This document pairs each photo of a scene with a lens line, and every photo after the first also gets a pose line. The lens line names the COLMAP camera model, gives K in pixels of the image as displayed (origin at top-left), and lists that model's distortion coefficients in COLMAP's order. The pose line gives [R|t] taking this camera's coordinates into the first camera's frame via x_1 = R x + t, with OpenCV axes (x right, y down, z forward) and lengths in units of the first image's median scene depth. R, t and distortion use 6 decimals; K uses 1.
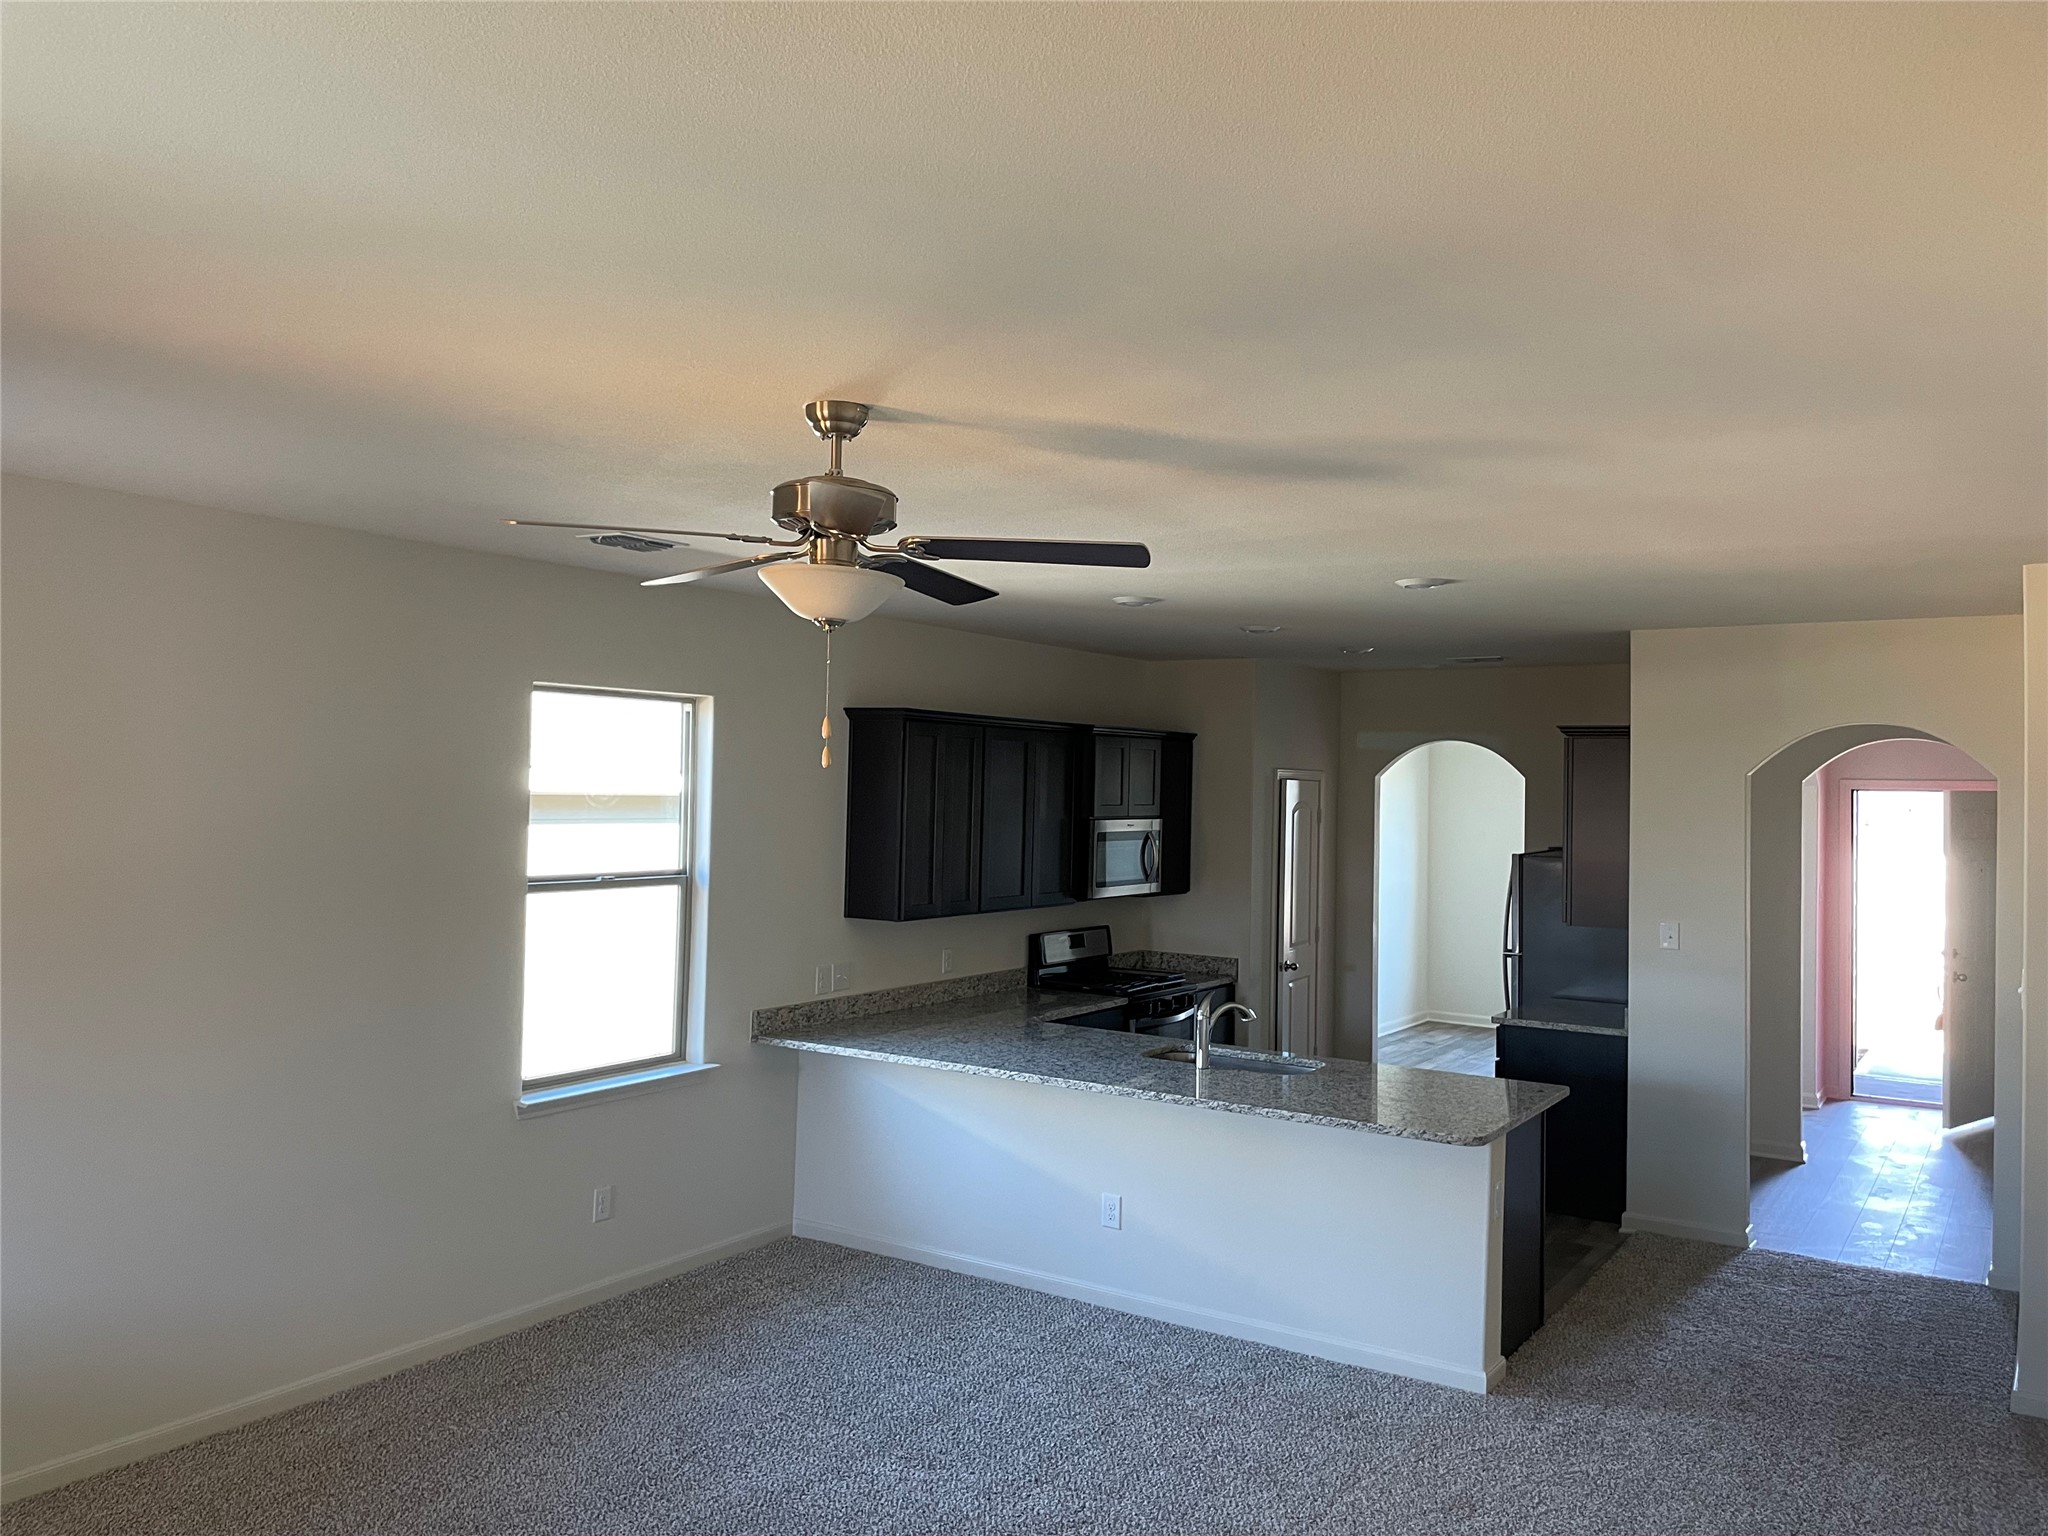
lens RADIAL K [[1533.8, 0, 1024.0], [0, 1533.8, 768.0], [0, 0, 1]] dist [0.079680, -0.115997]
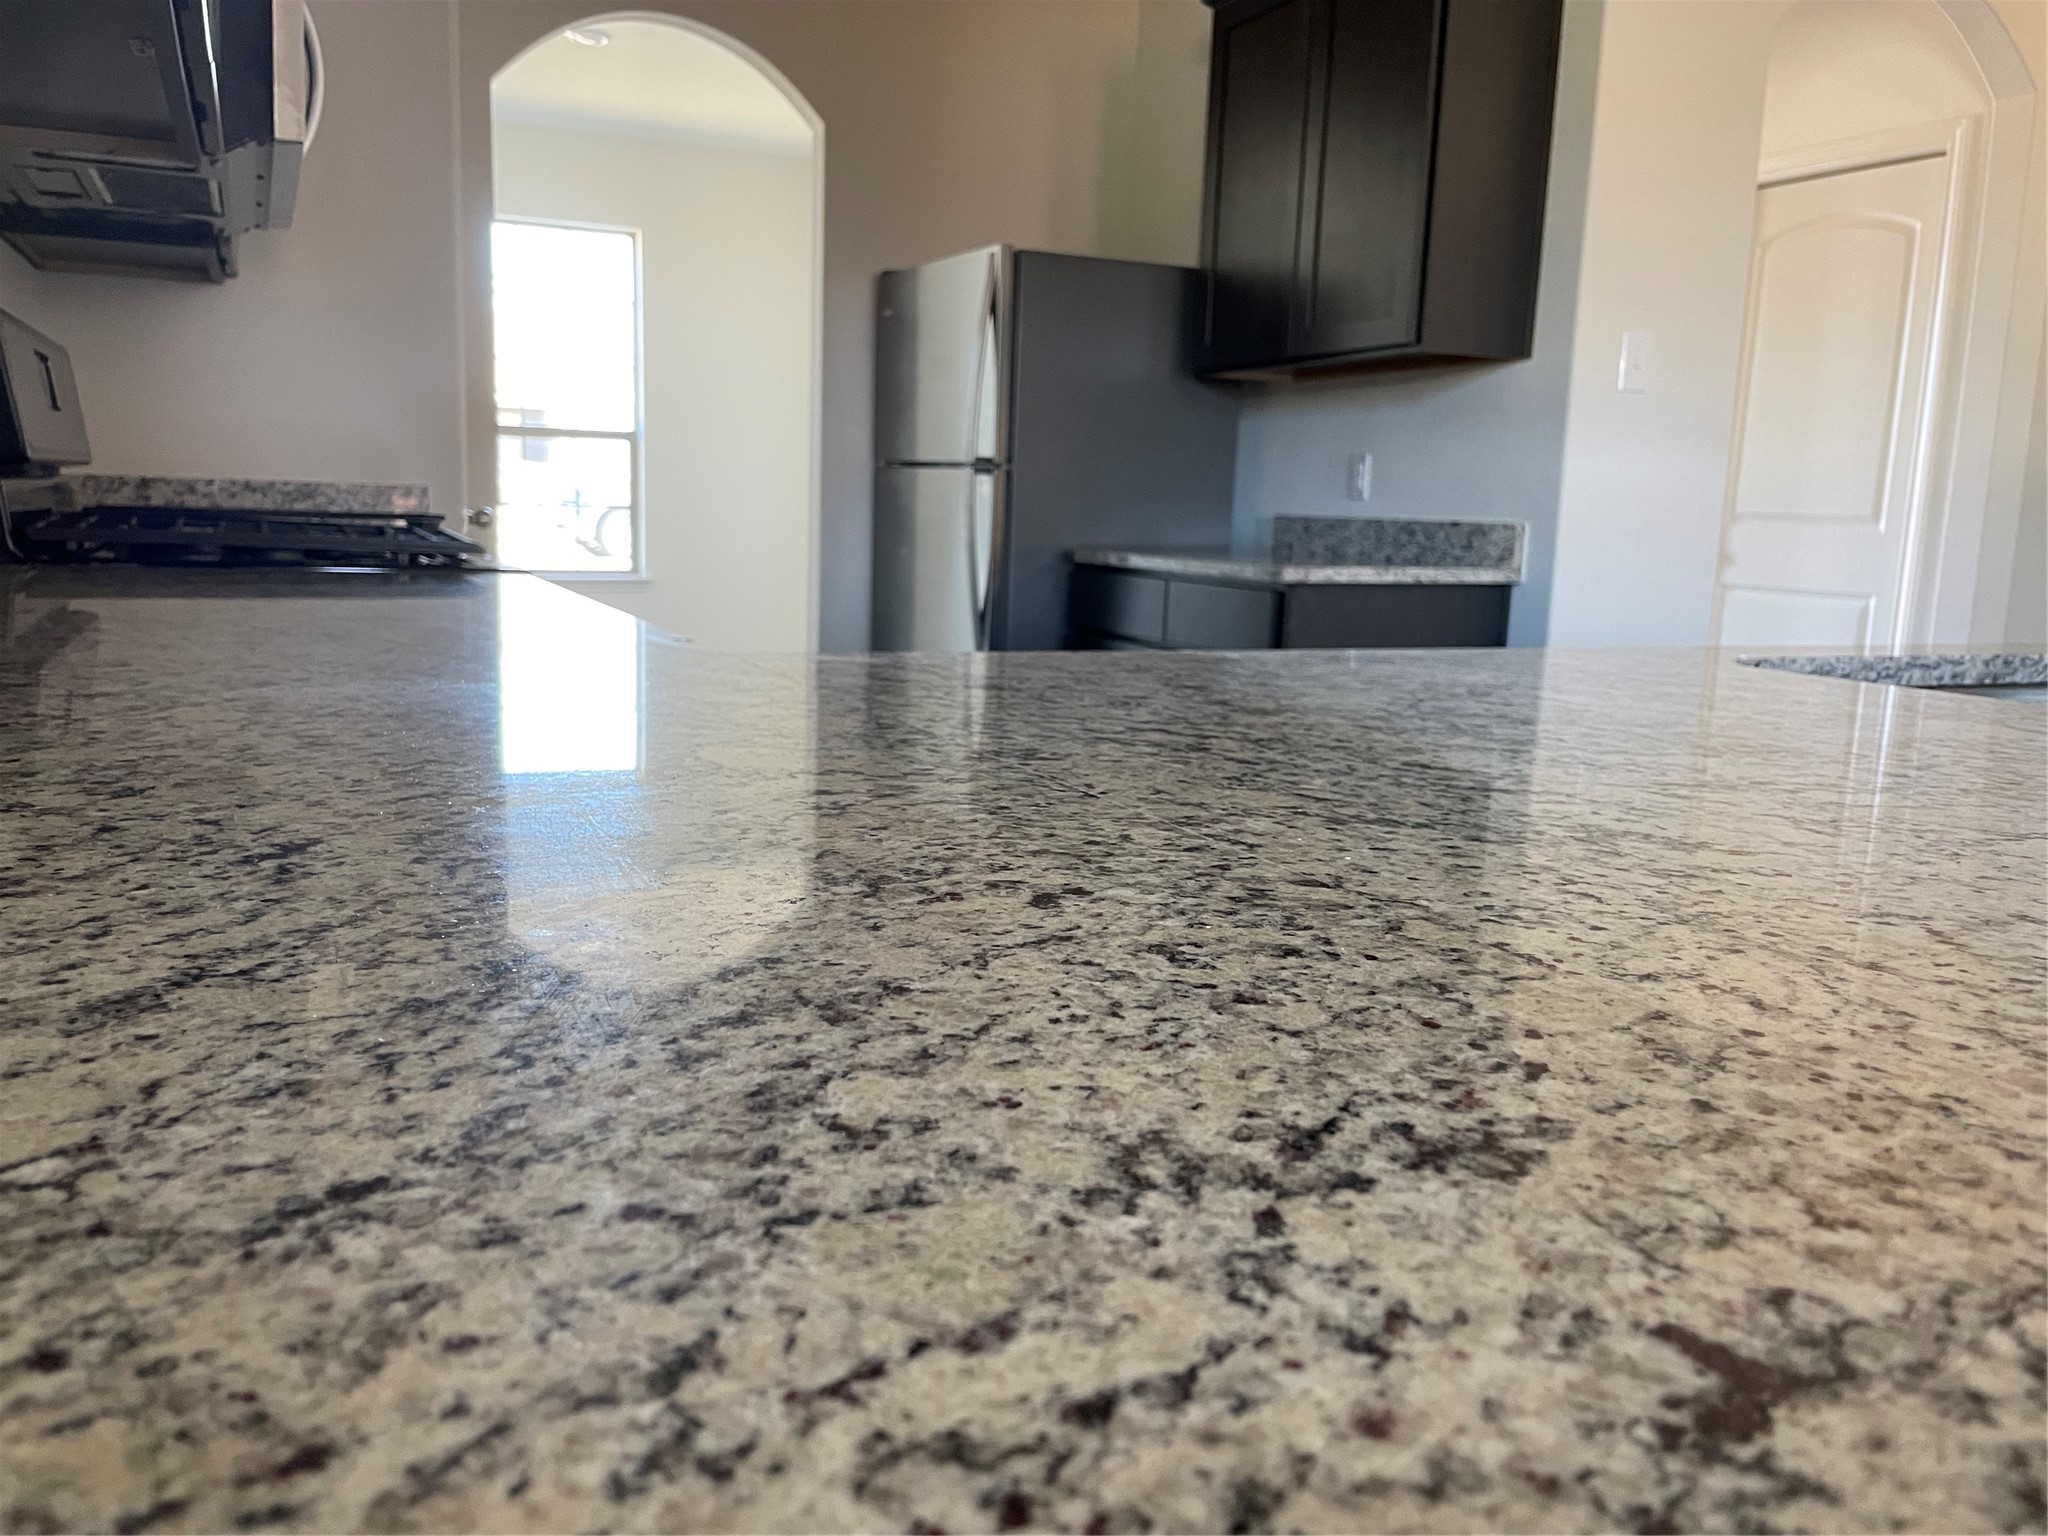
lens RADIAL K [[1533.8, 0, 1024.0], [0, 1533.8, 768.0], [0, 0, 1]] dist [0.079680, -0.115997]
pose [[0.536713, -0.145515, 0.831122, -0.134258], [-0.035556, 0.980241, 0.194585, 0.179522], [-0.843015, -0.133988, 0.520934, 1.101200]]
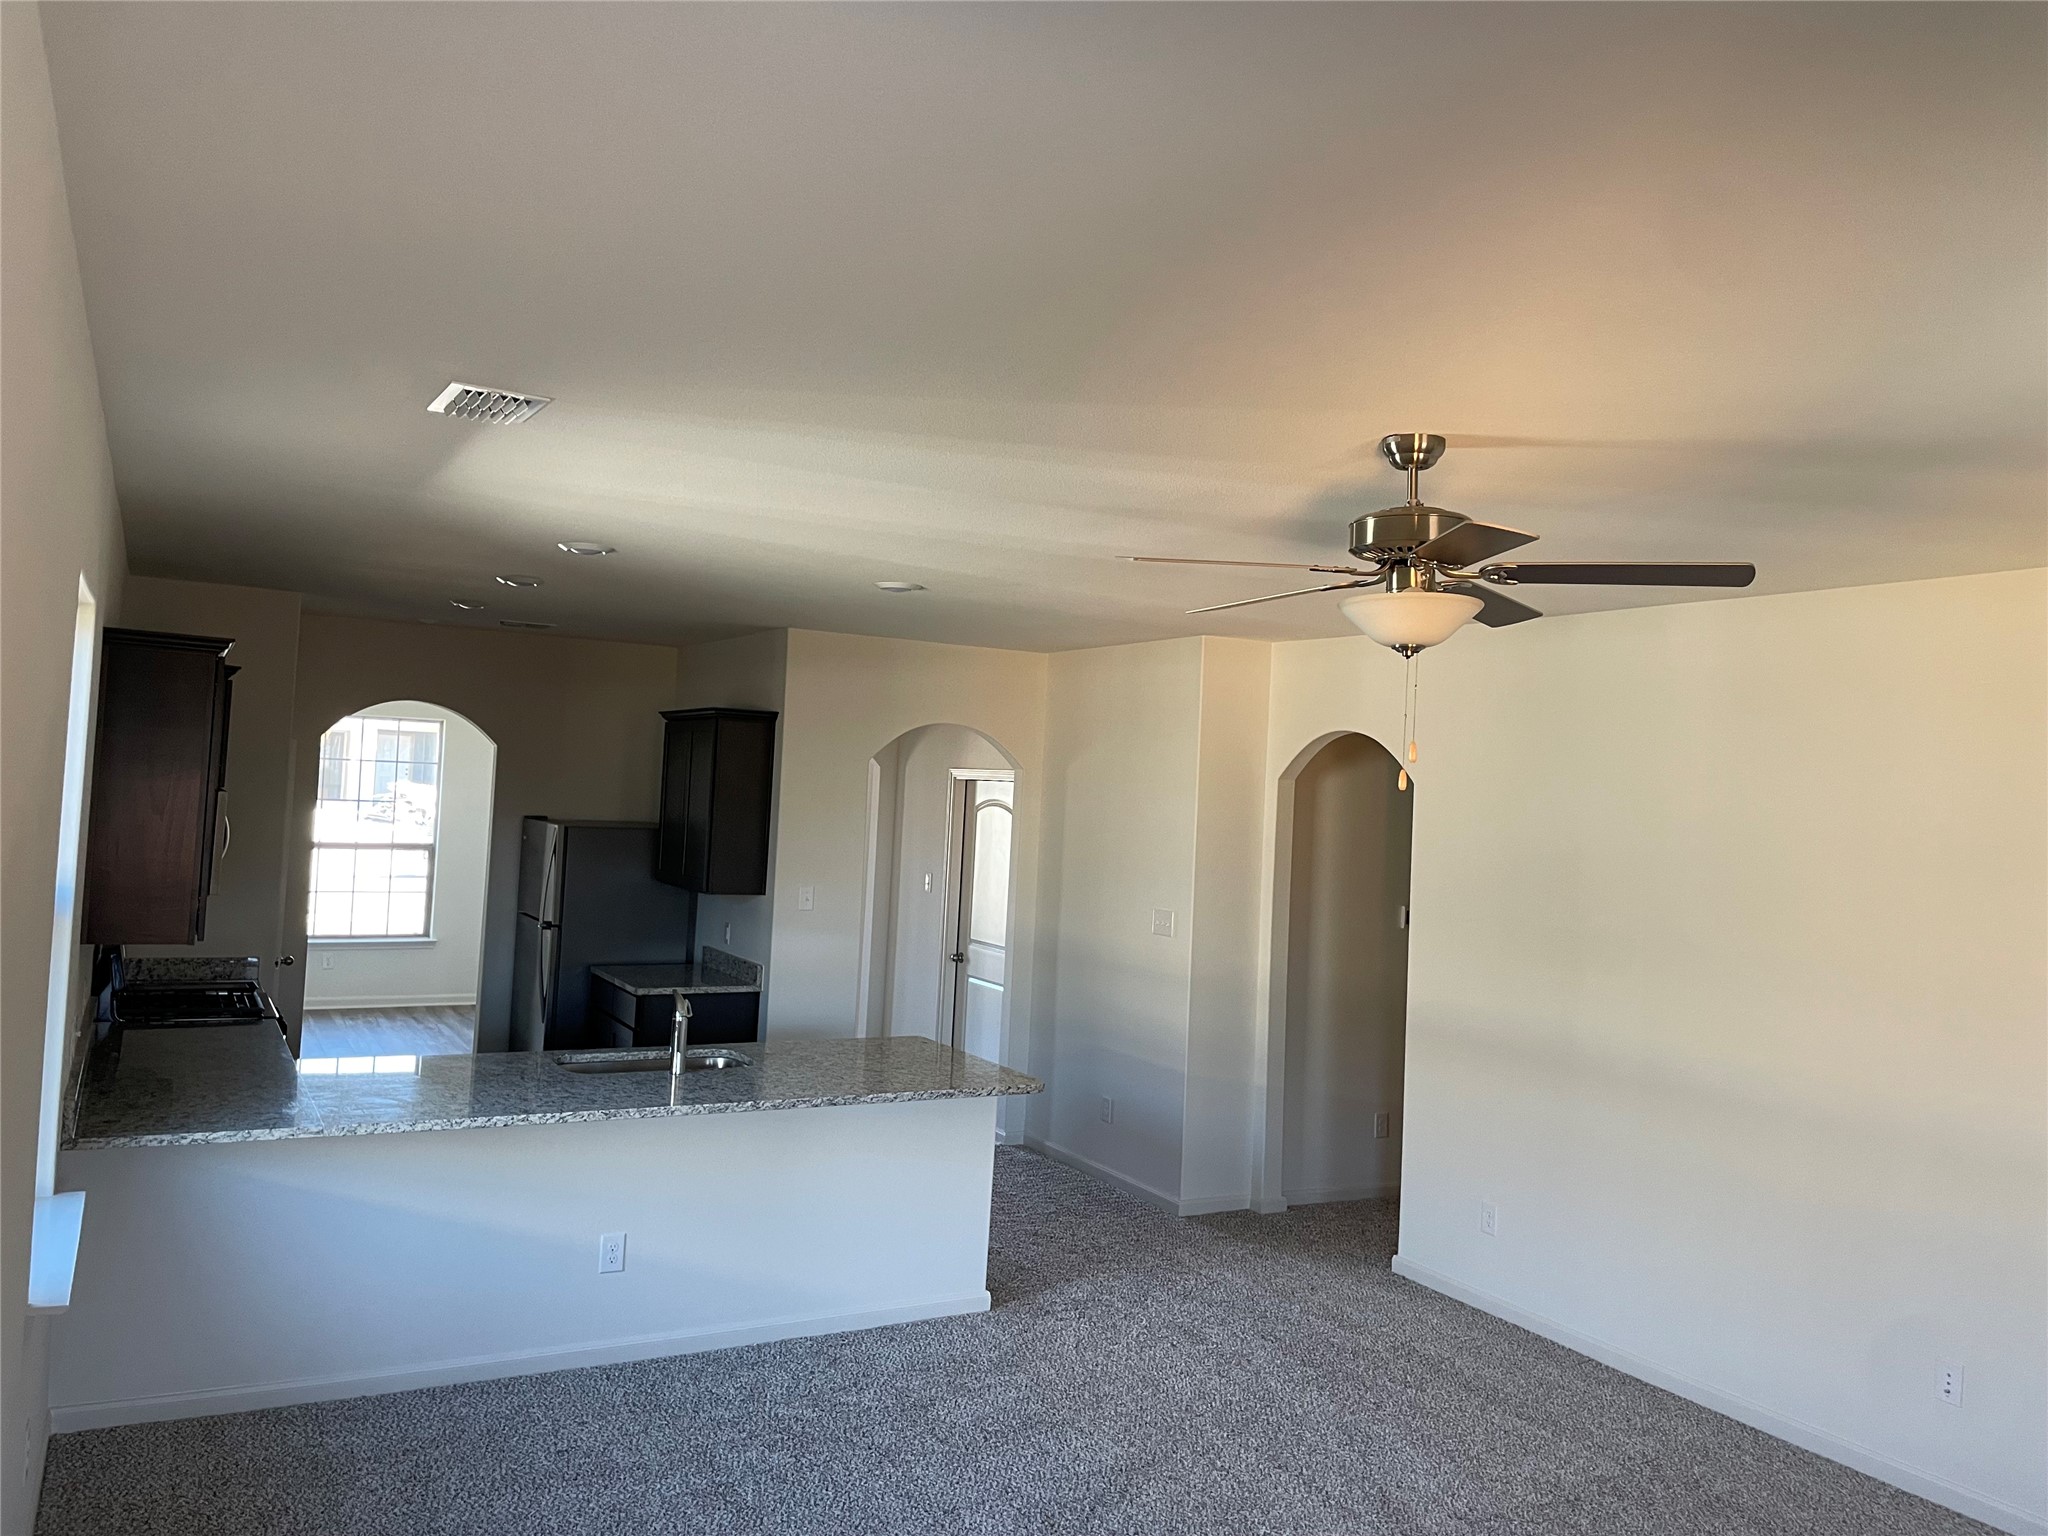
lens RADIAL K [[1525.5, 0, 1034.0], [0, 1525.5, 749.7], [0, 0, 1]] dist [0.071919, -0.107989]
pose [[0.477115, 0.028615, 0.878375, -0.612831], [-0.050254, 0.998723, -0.005239, -0.005004], [-0.877403, -0.041642, 0.477944, 0.391554]]
